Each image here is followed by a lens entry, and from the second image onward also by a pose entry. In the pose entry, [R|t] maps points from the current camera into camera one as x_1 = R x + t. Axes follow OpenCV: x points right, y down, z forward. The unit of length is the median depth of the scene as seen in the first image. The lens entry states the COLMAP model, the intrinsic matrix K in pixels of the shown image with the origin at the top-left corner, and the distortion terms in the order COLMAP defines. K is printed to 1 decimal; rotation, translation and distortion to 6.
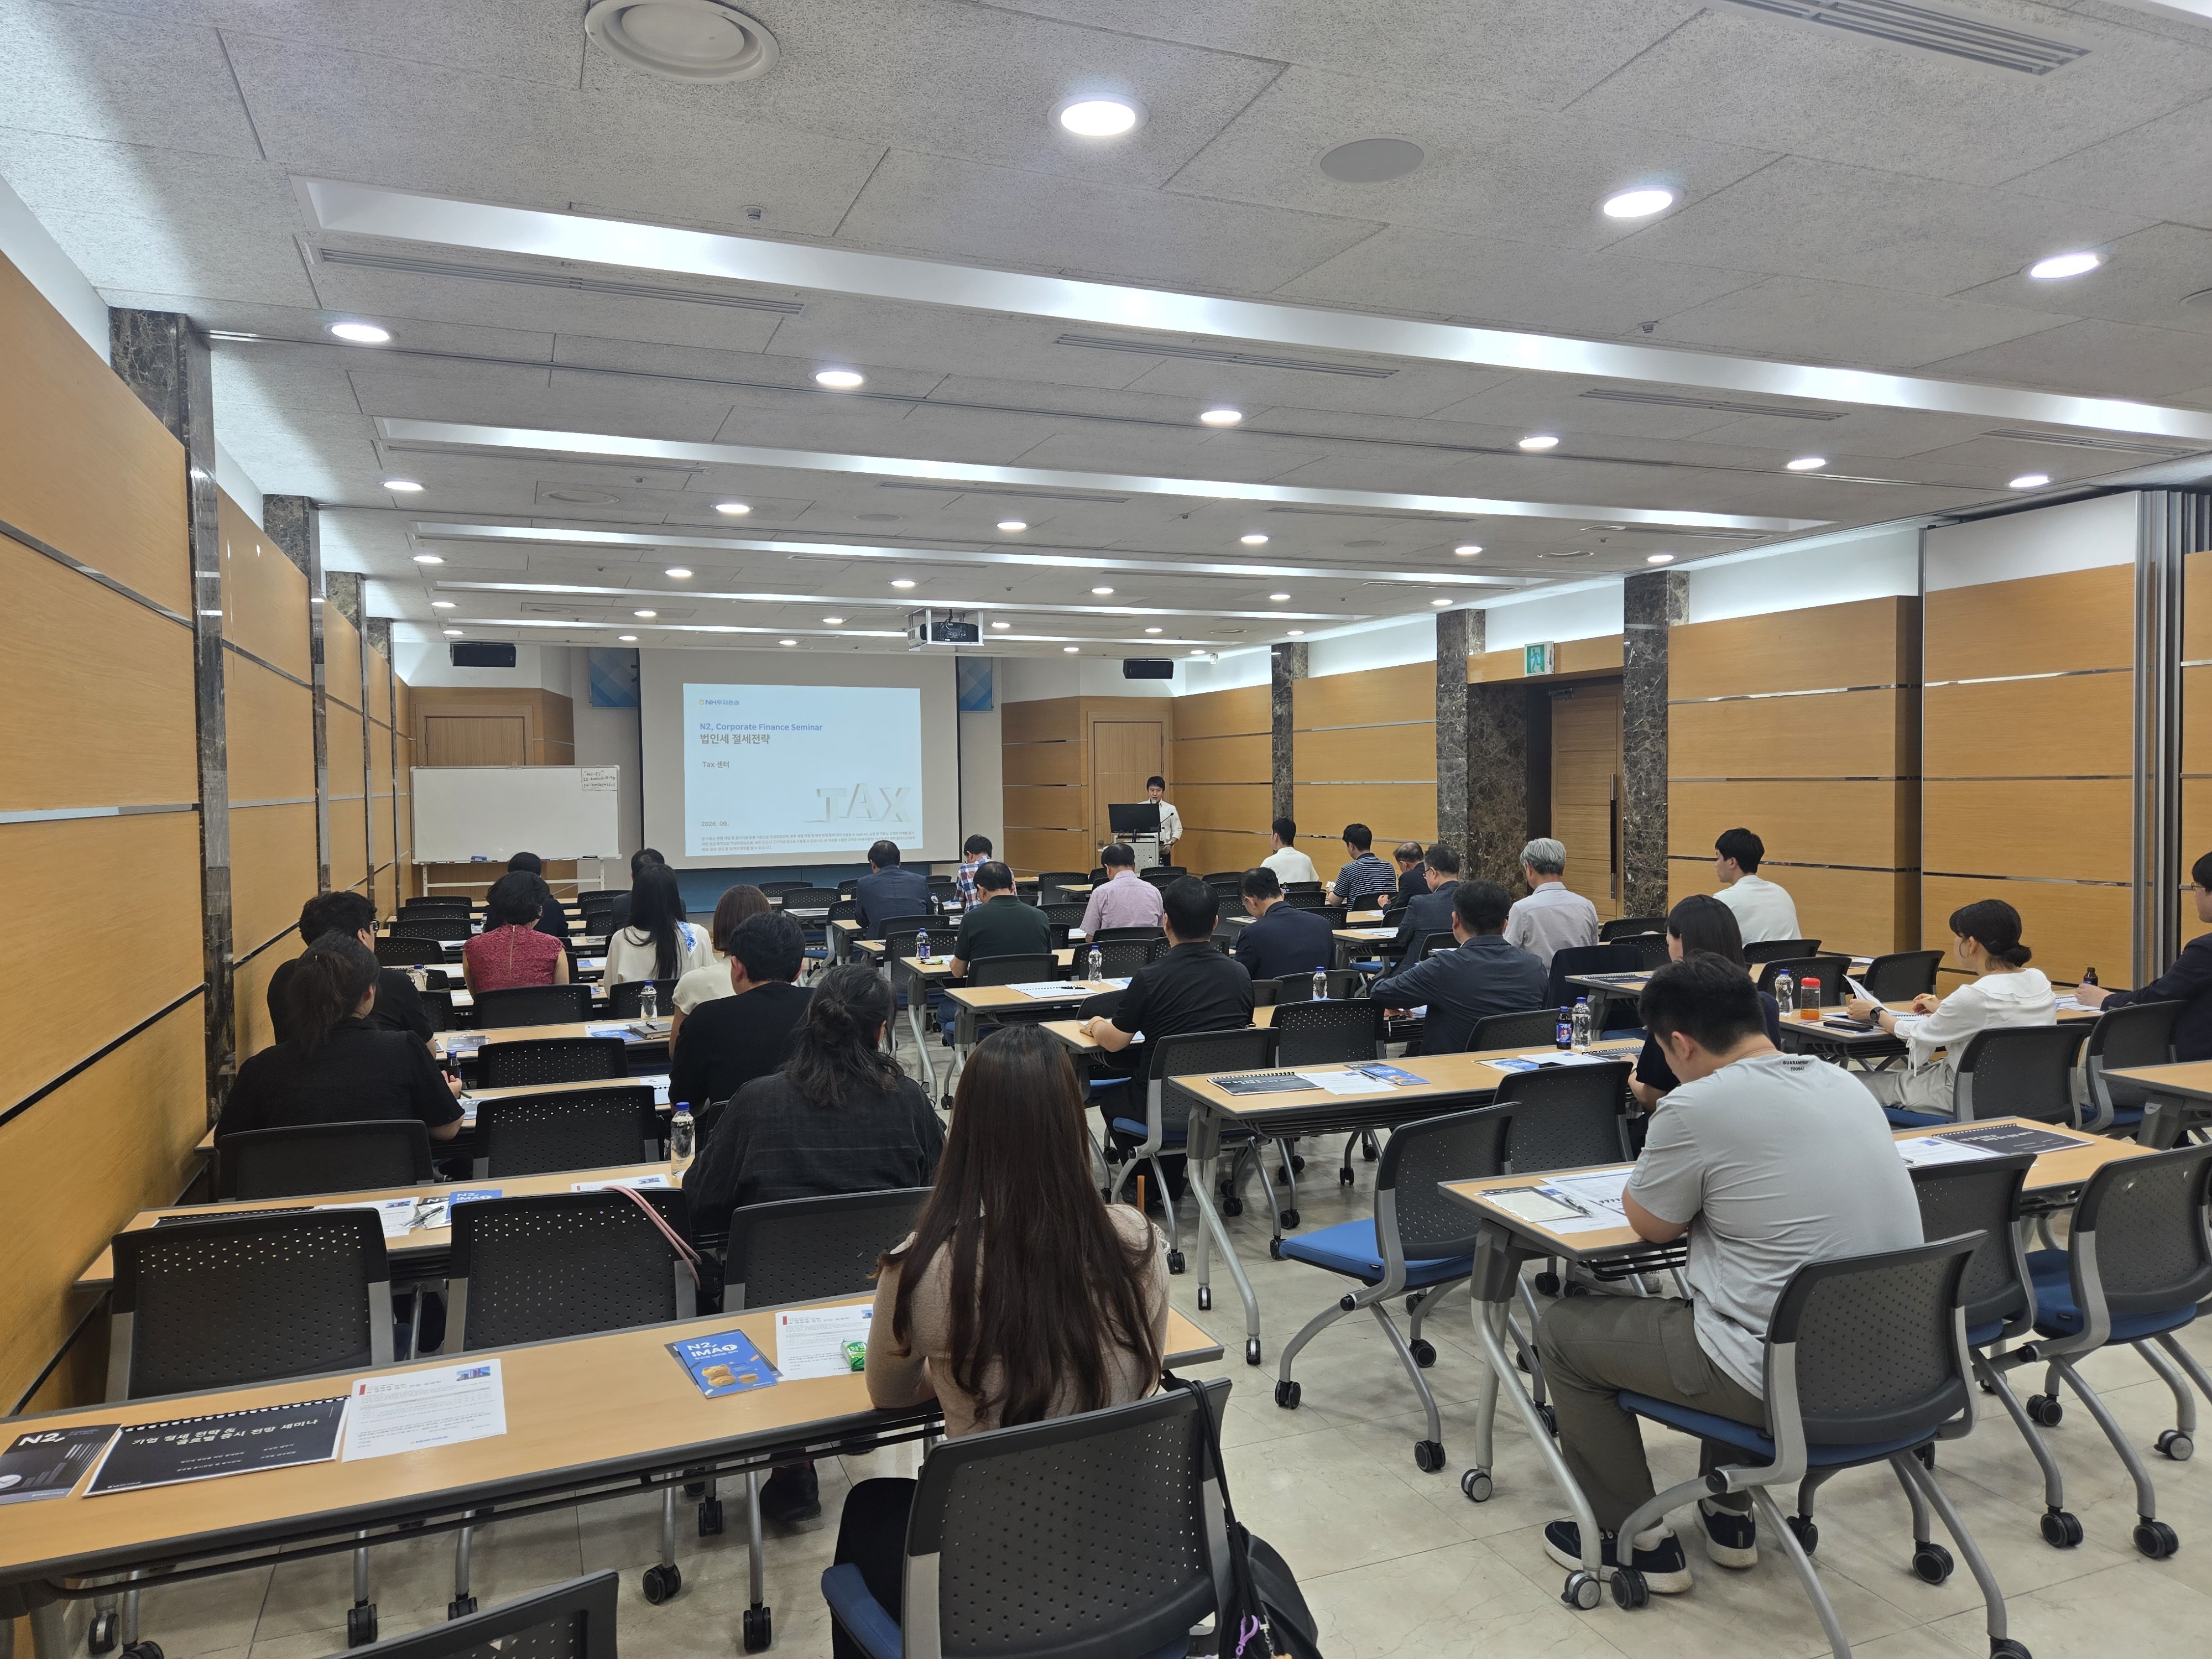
lens RADIAL K [[1468.0, 0, 1115.4], [0, 1468.0, 825.9], [0, 0, 1]] dist [0.075590, -0.067183]
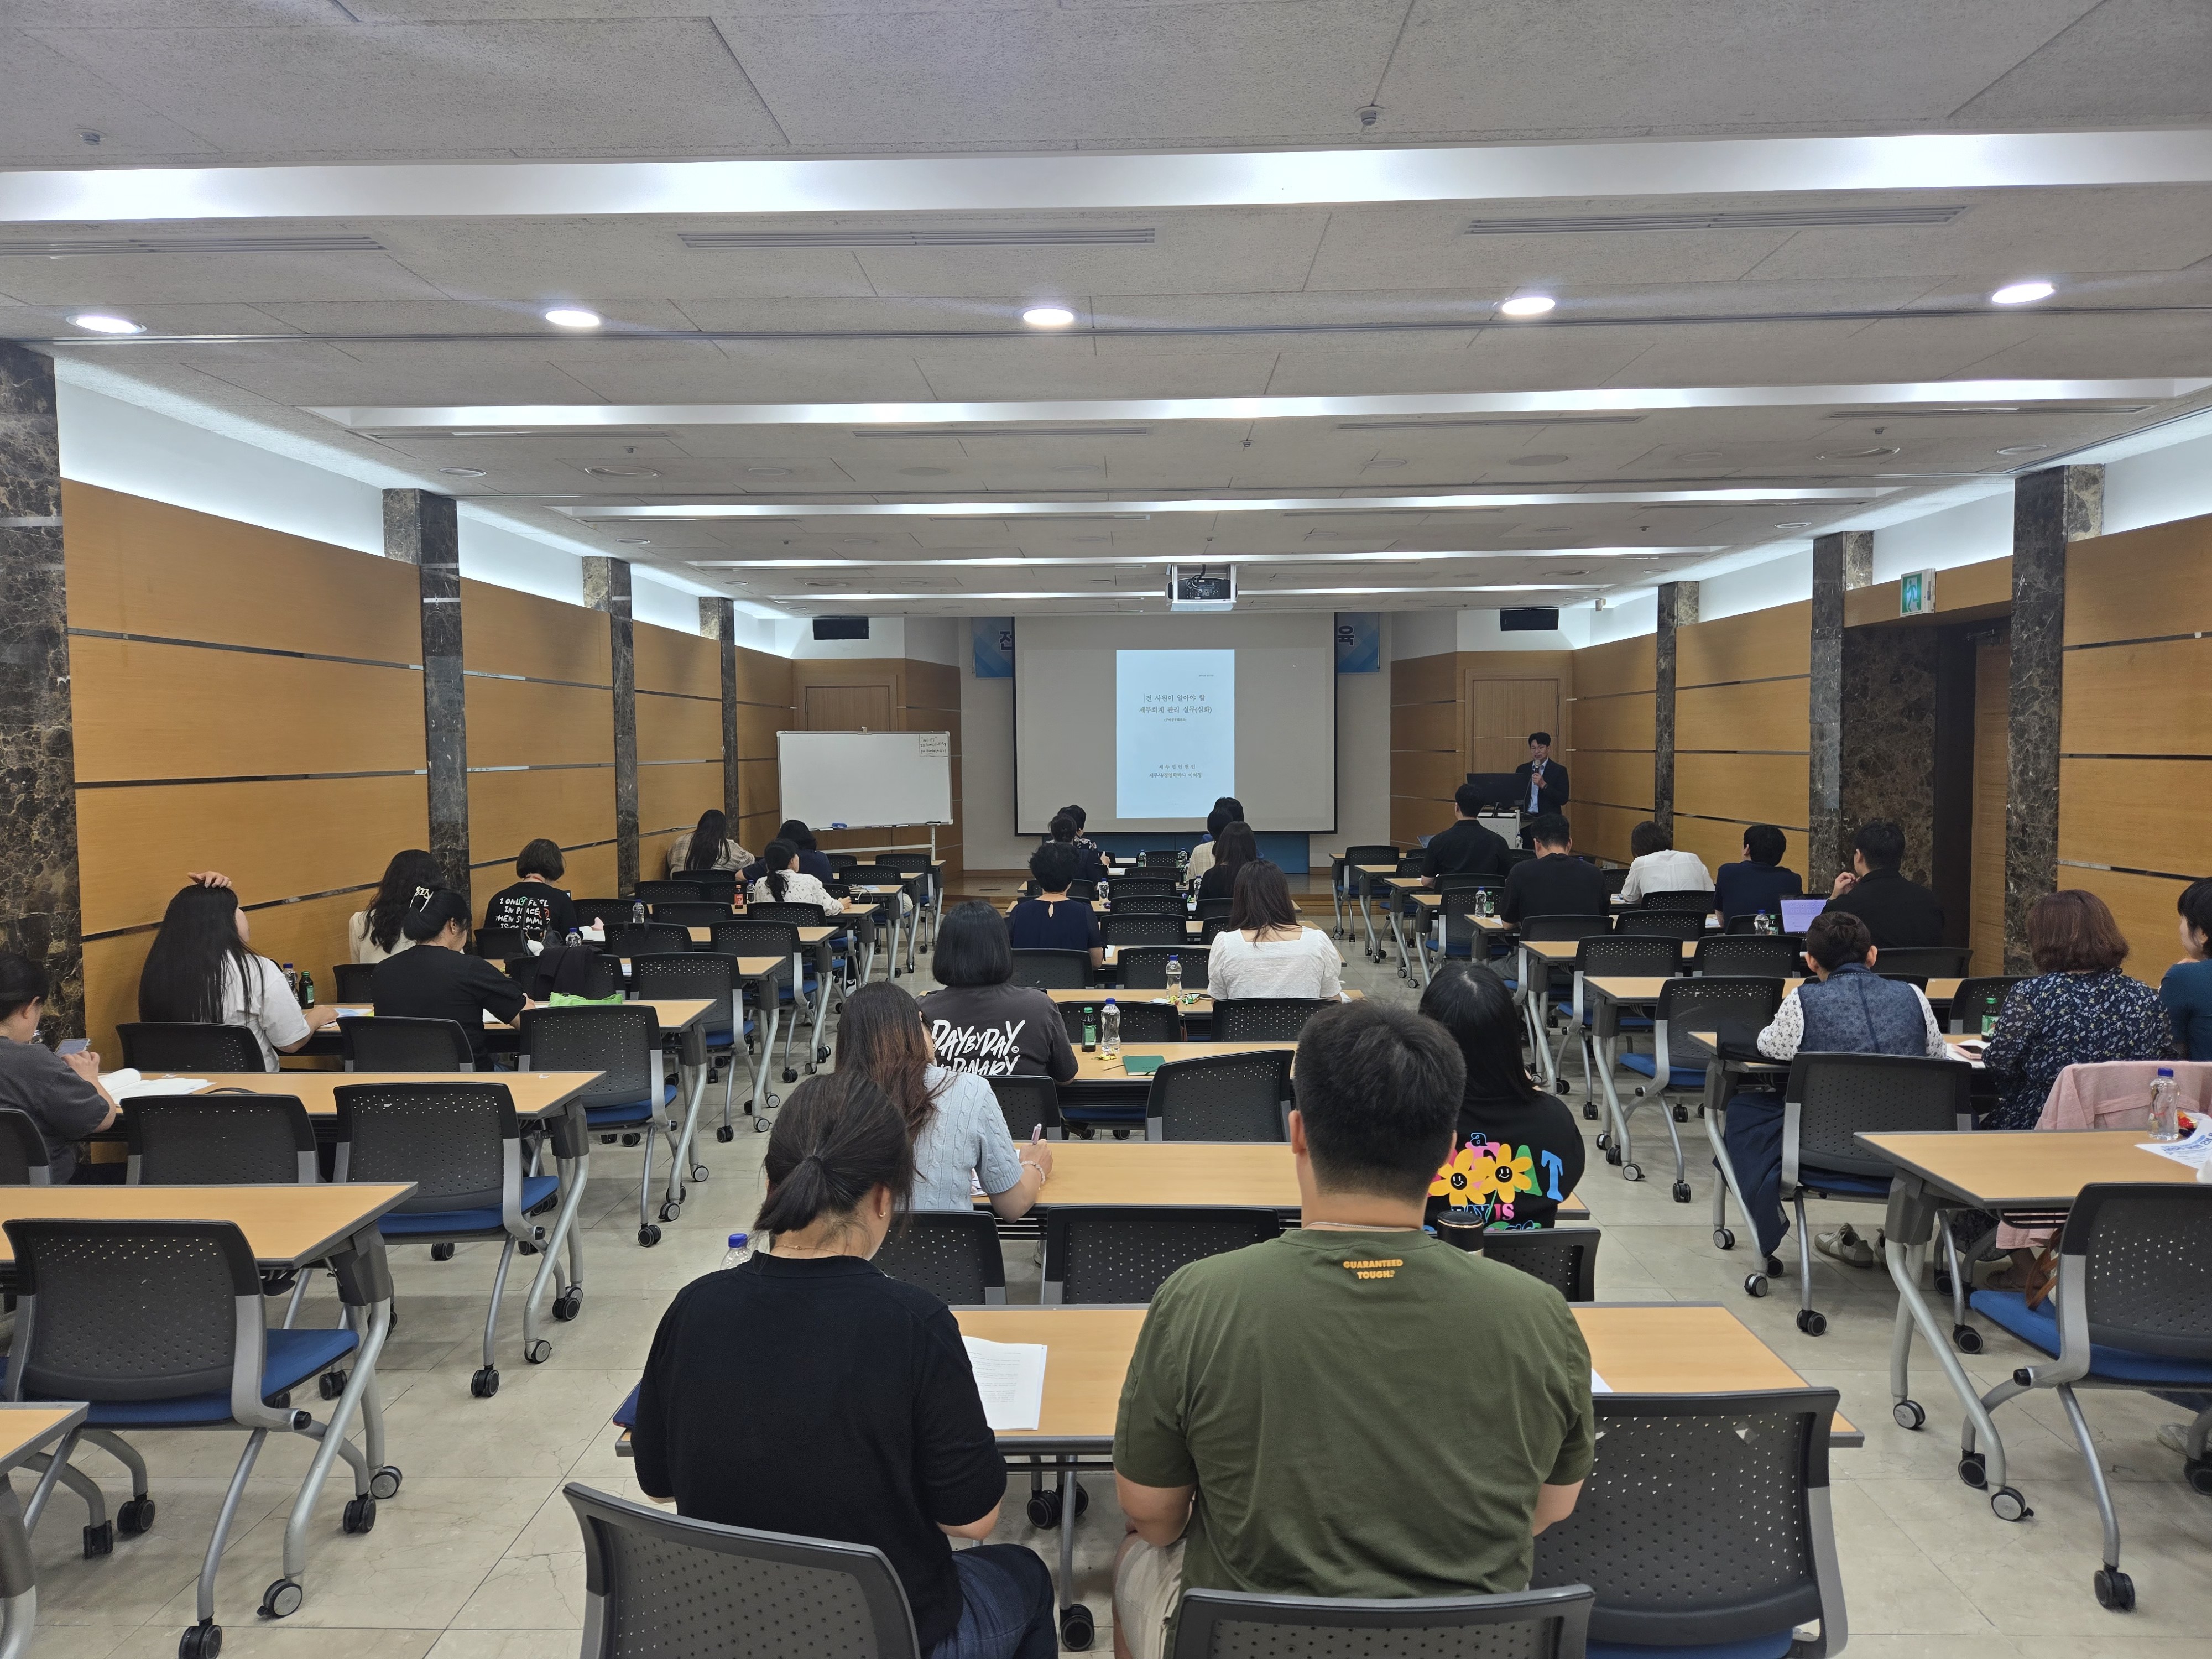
lens RADIAL K [[1468.0, 0, 1115.4], [0, 1468.0, 825.9], [0, 0, 1]] dist [0.075590, -0.067183]
pose [[0.918724, 0.025311, -0.394089, 0.195504], [-0.013751, 0.999389, 0.032130, -0.011336], [0.394661, -0.024100, 0.918511, 0.118850]]
